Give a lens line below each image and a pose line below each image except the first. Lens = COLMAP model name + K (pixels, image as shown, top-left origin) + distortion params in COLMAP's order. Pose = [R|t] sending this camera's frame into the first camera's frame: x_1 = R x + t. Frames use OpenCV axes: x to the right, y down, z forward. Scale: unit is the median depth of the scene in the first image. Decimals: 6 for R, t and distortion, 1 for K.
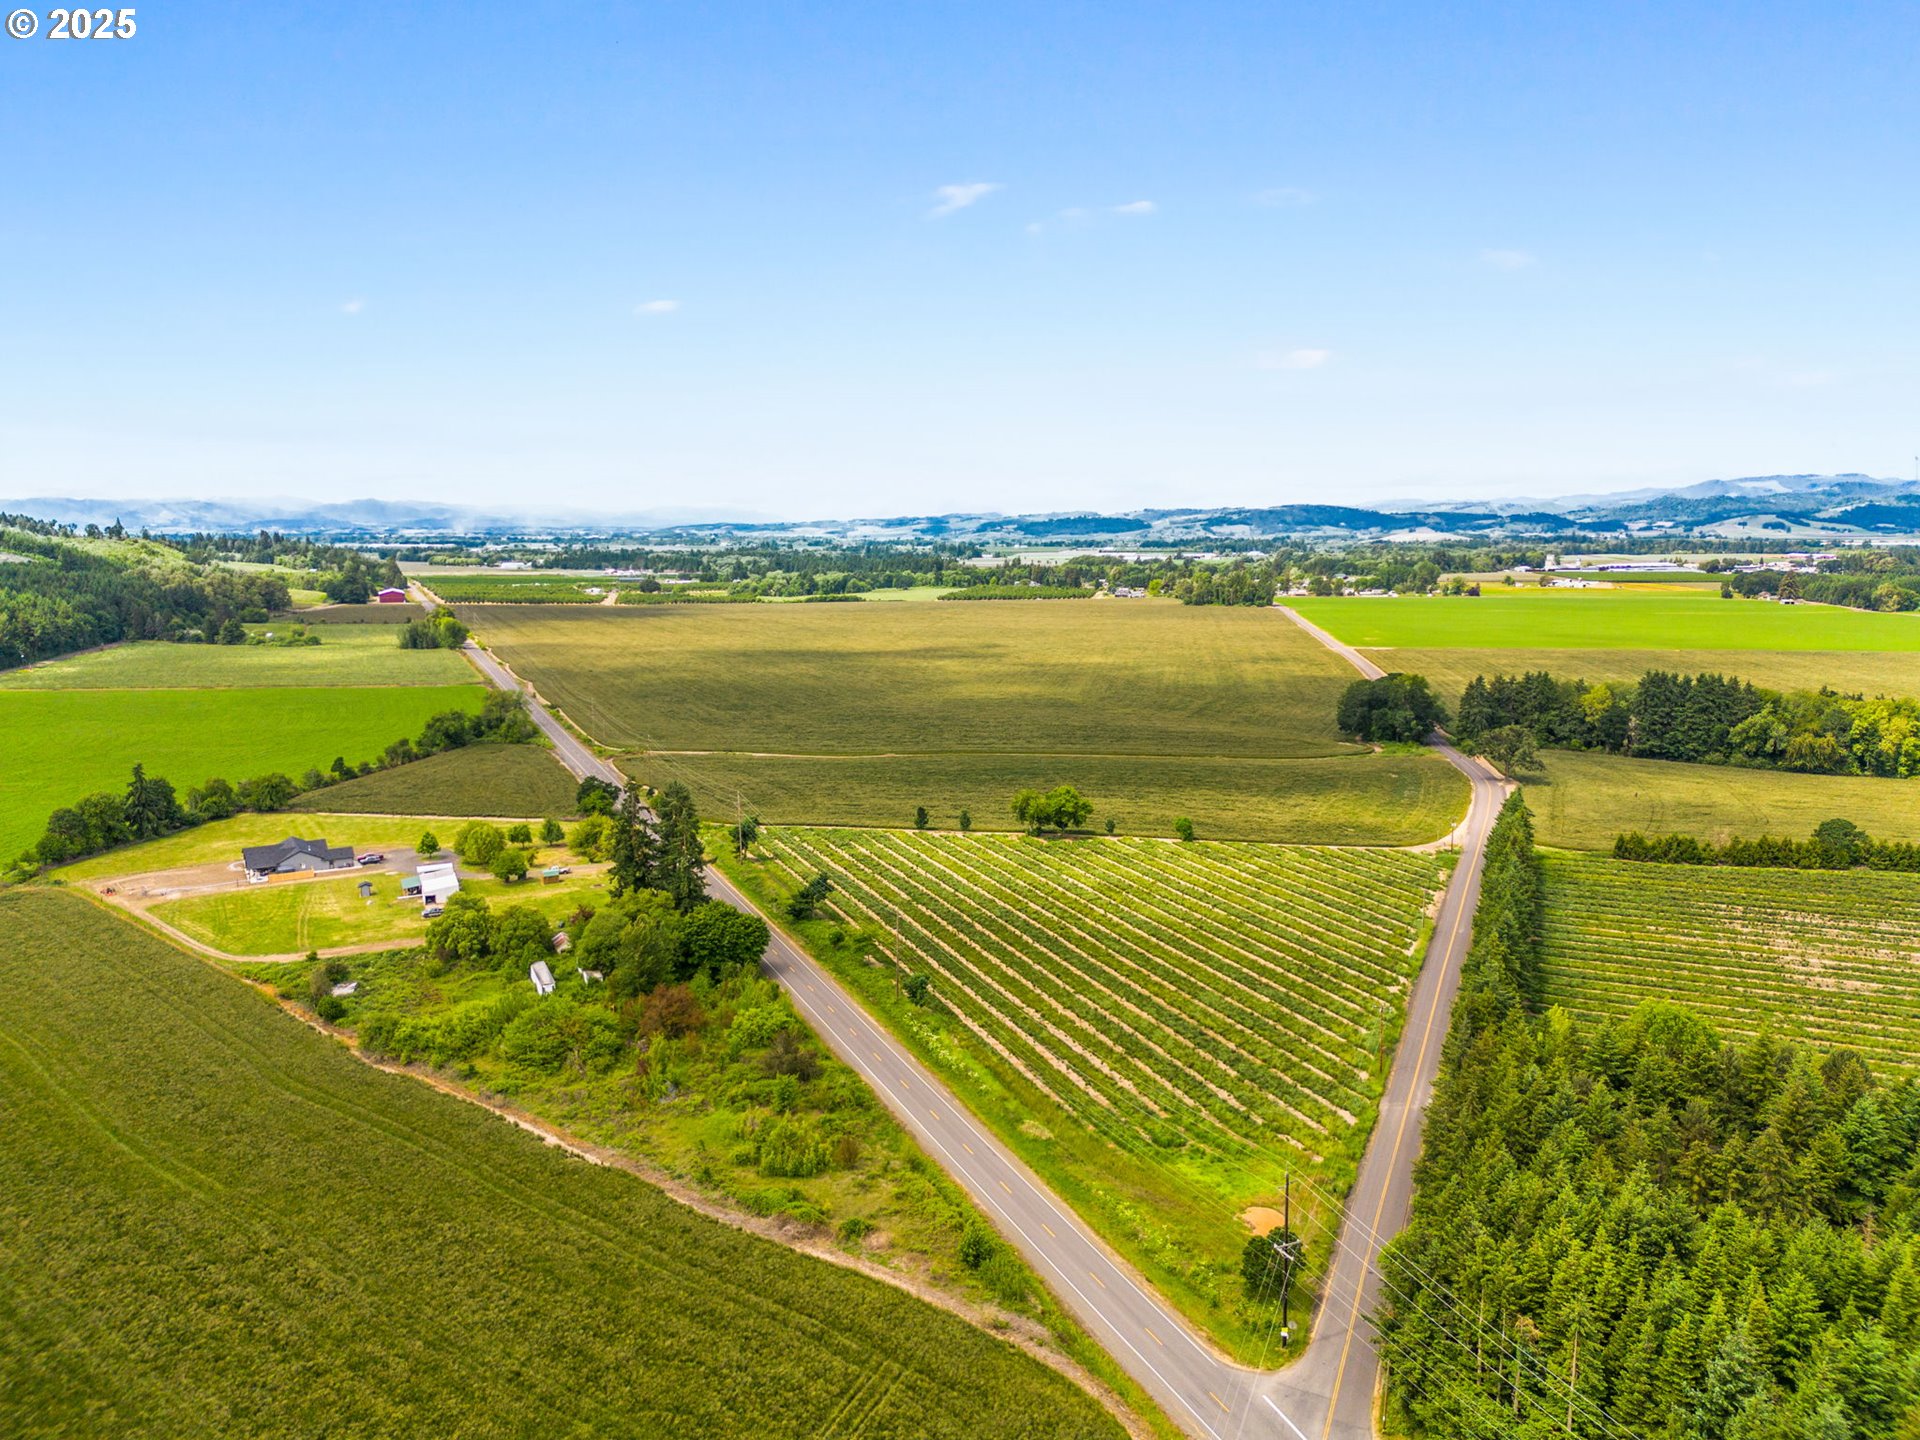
lens RADIAL K [[1346.1, 0, 964.2], [0, 1346.1, 717.7], [0, 0, 1]] dist [0.096714, -0.117514]
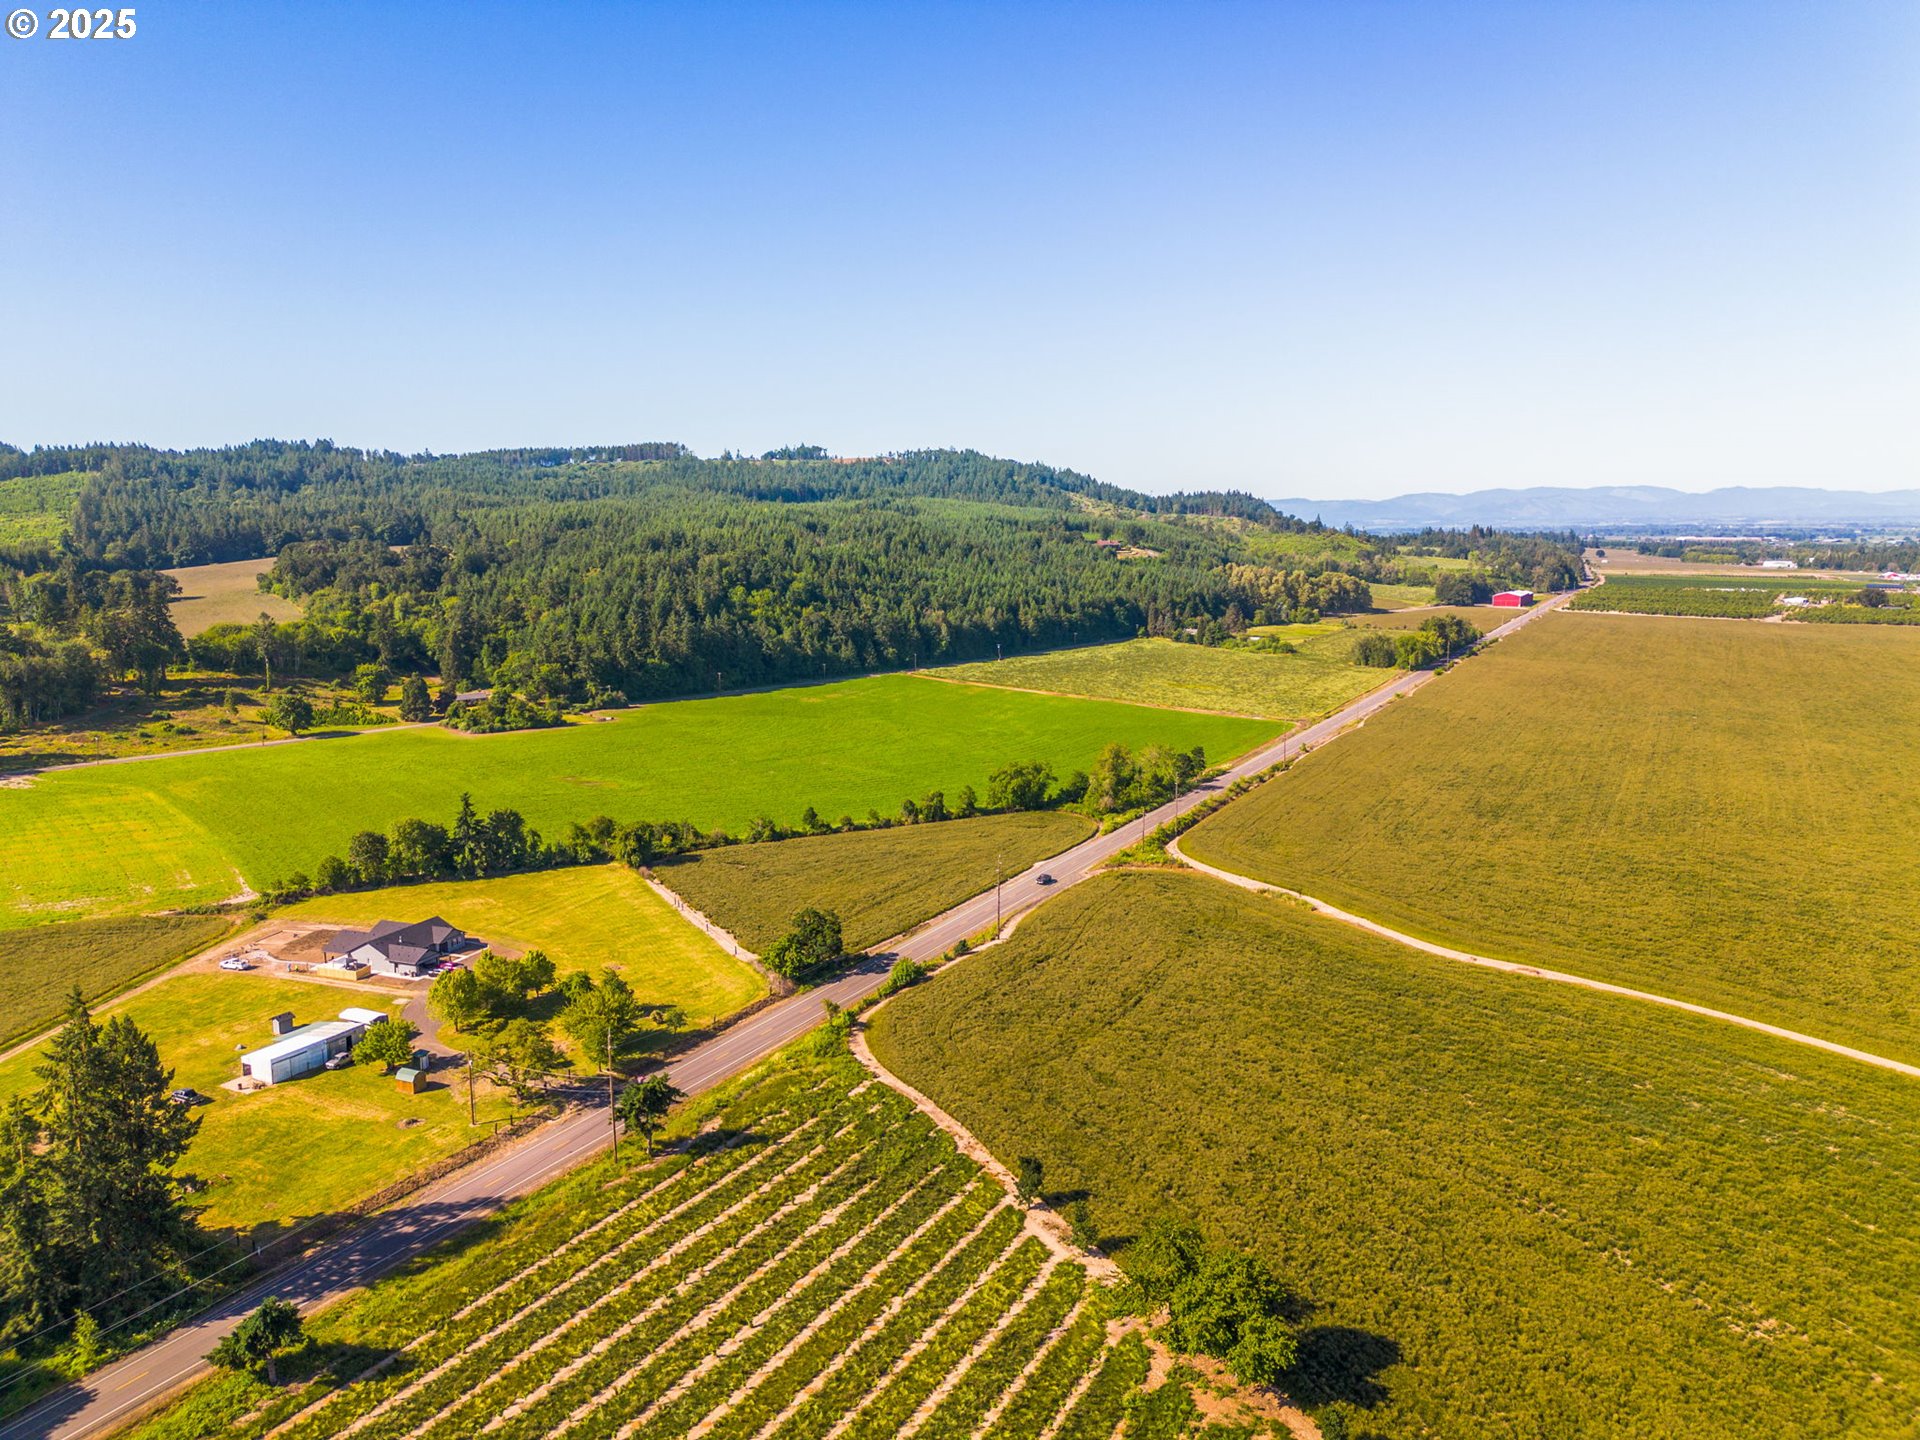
lens RADIAL K [[1352.5, 0, 964.4], [0, 1352.5, 706.9], [0, 0, 1]] dist [0.089645, -0.106300]
pose [[0.606693, 0.105252, -0.787938, 0.172205], [-0.107126, 0.992980, 0.050157, -0.059116], [0.787685, 0.053979, 0.613709, 0.401072]]
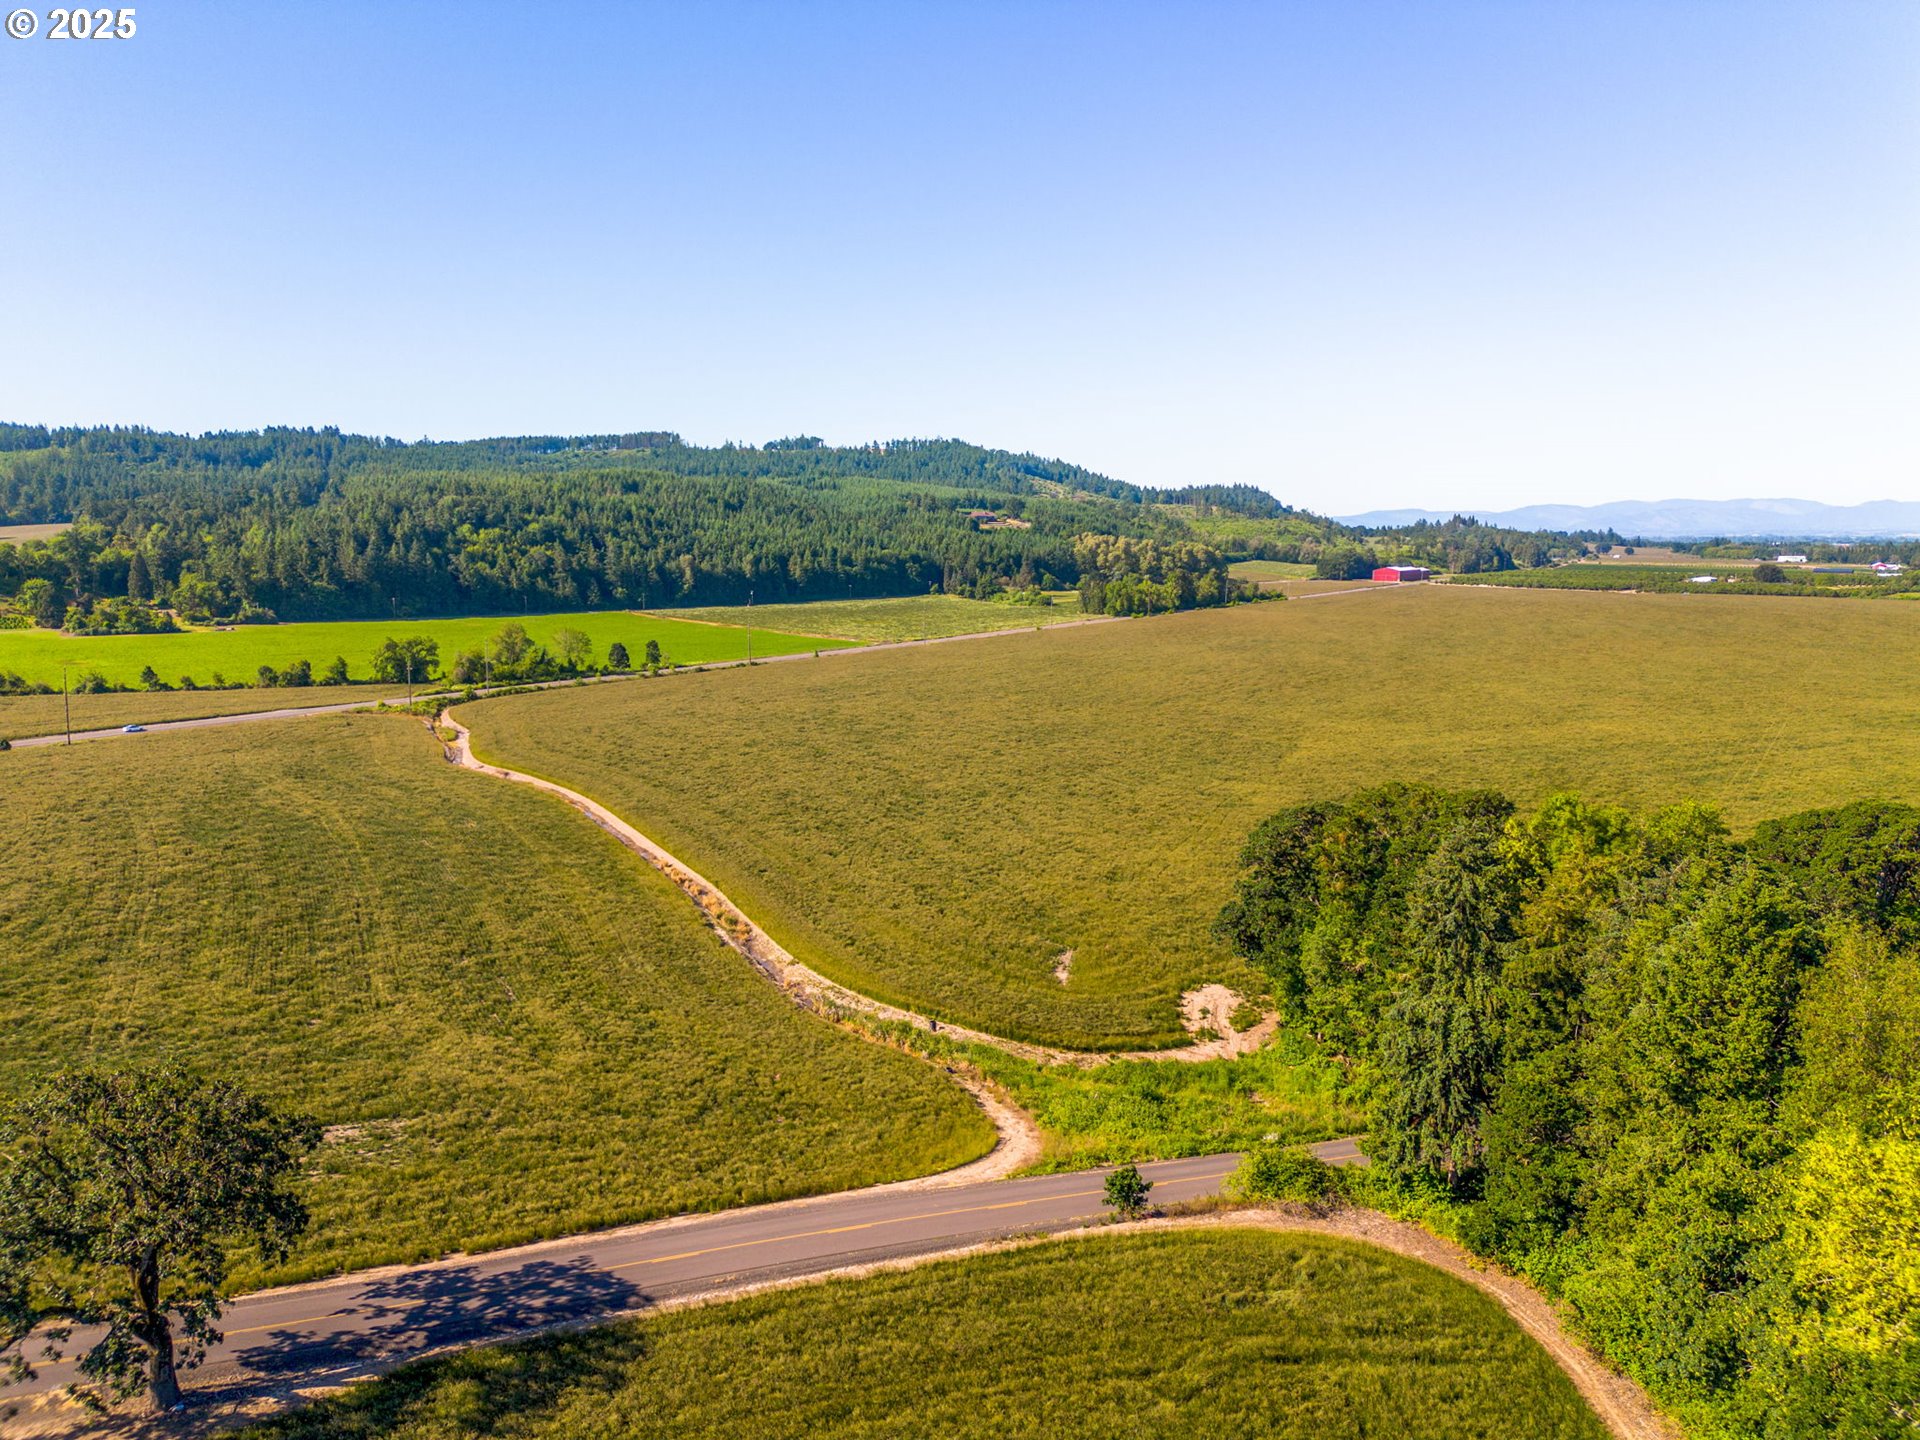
lens RADIAL K [[1352.5, 0, 964.4], [0, 1352.5, 706.9], [0, 0, 1]] dist [0.089645, -0.106300]
pose [[0.536009, 0.109304, -0.837106, 0.403081], [-0.120785, 0.991311, 0.052099, -0.038647], [0.835527, 0.073184, 0.544554, 0.681858]]
